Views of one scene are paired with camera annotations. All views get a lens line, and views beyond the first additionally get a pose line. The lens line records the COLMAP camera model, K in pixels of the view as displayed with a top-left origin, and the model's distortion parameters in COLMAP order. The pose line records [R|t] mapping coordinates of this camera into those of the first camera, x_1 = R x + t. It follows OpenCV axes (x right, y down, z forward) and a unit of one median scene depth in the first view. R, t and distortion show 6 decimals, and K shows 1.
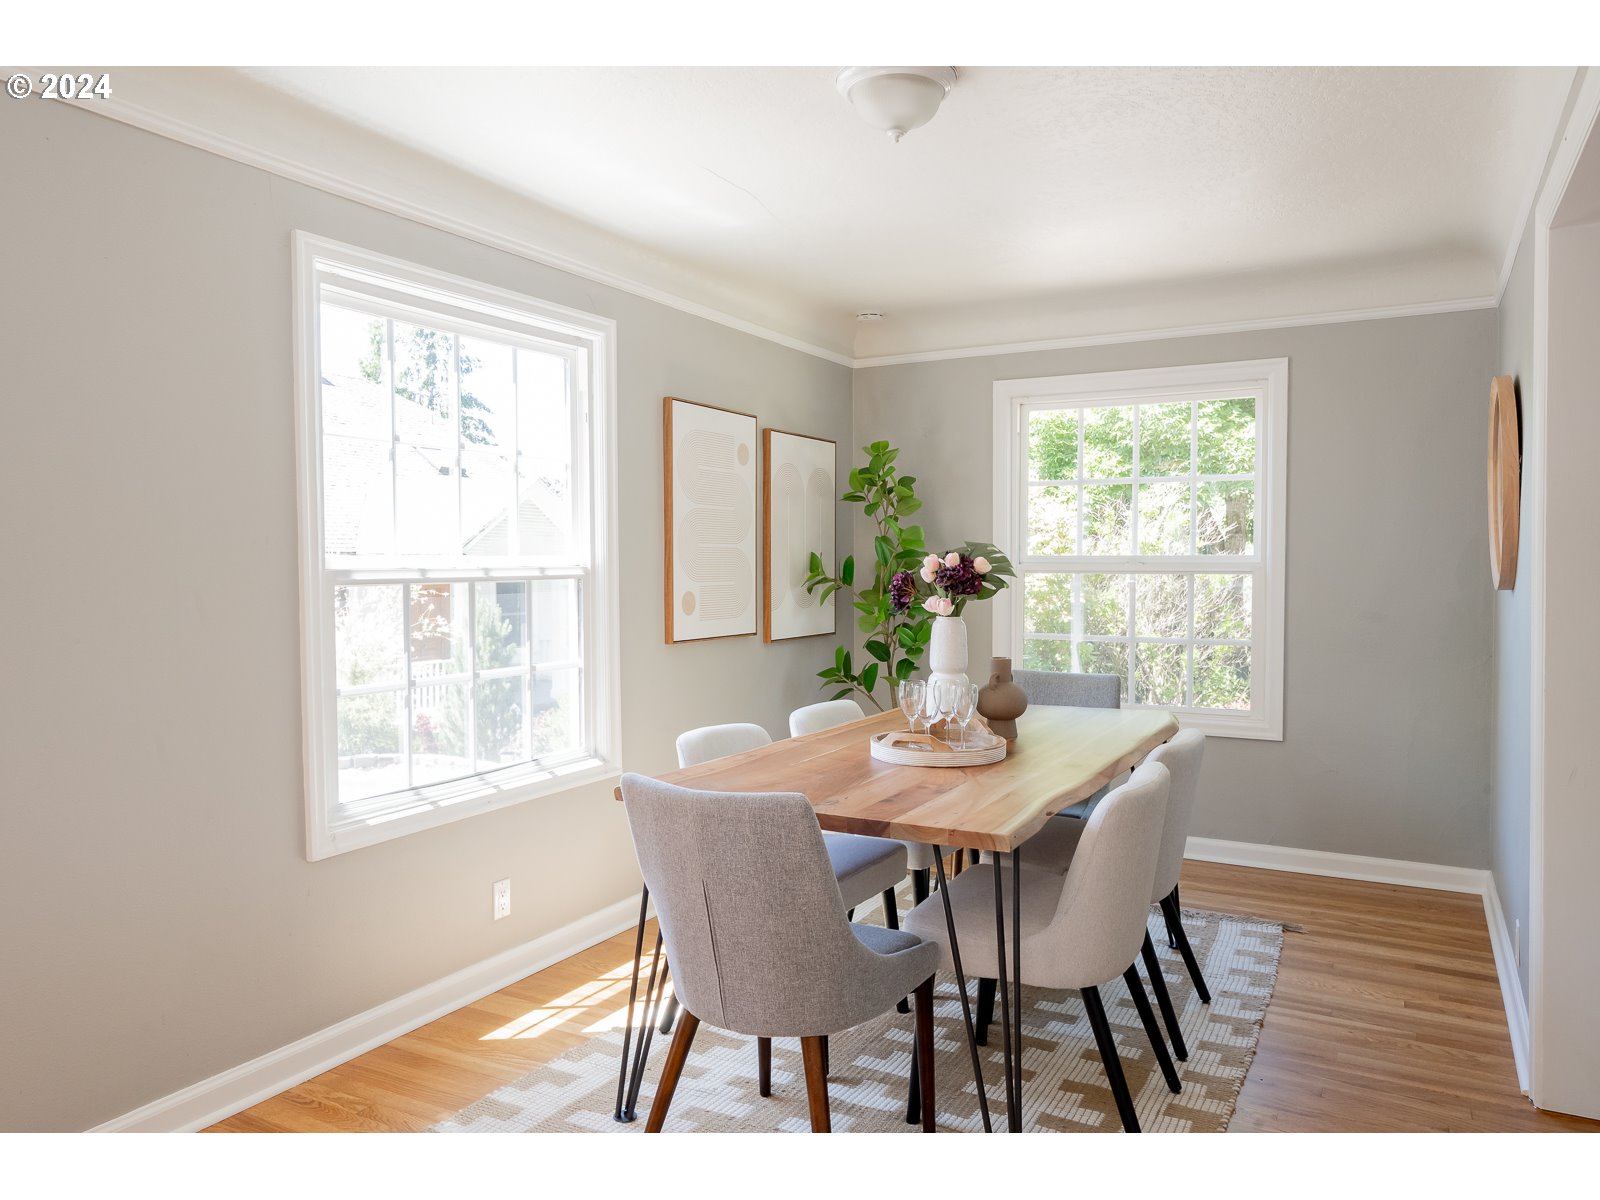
lens RADIAL K [[1100.4, 0, 820.4], [0, 1100.4, 606.4], [0, 0, 1]] dist [0.008071, -0.000590]
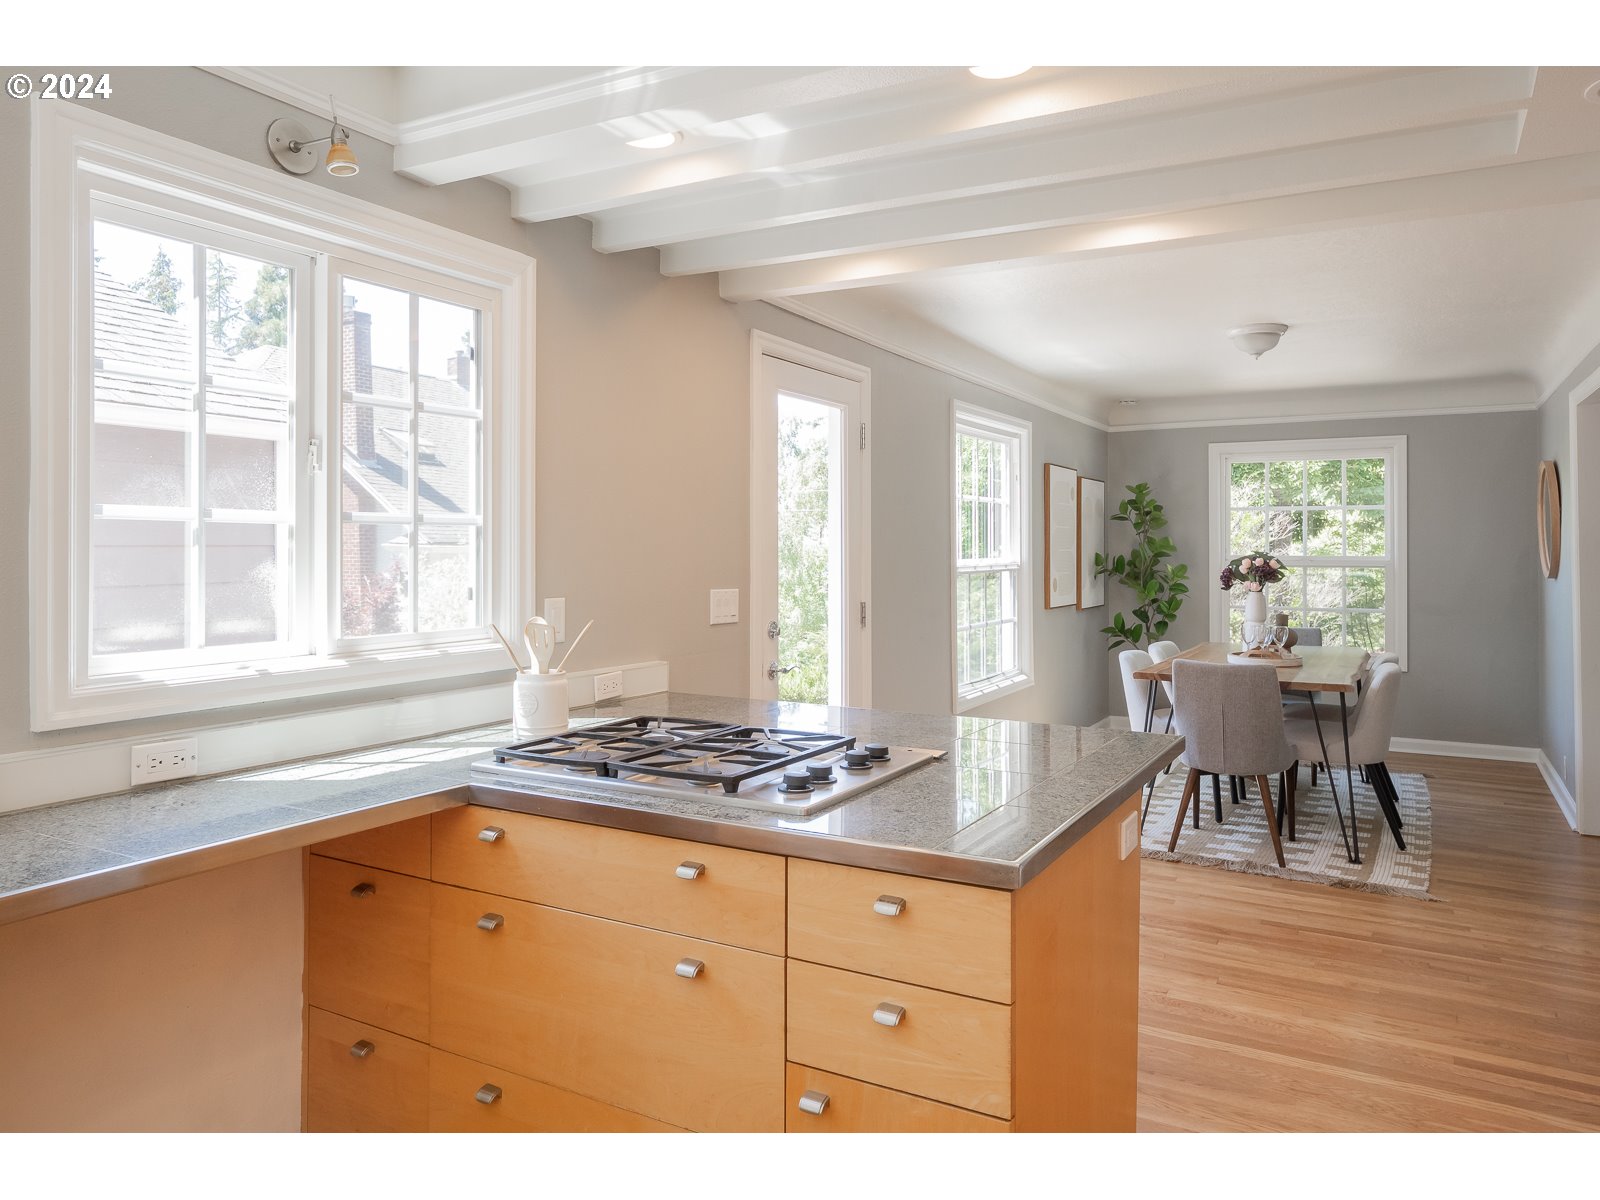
lens RADIAL K [[1099.5, 0, 801.3], [0, 1099.5, 551.7], [0, 0, 1]] dist [-0.001215, -0.000276]
pose [[0.999955, 0.002876, -0.009069, -0.488882], [-0.003212, 0.999301, -0.037237, 0.009730], [0.008955, 0.037264, 0.999265, -0.669069]]
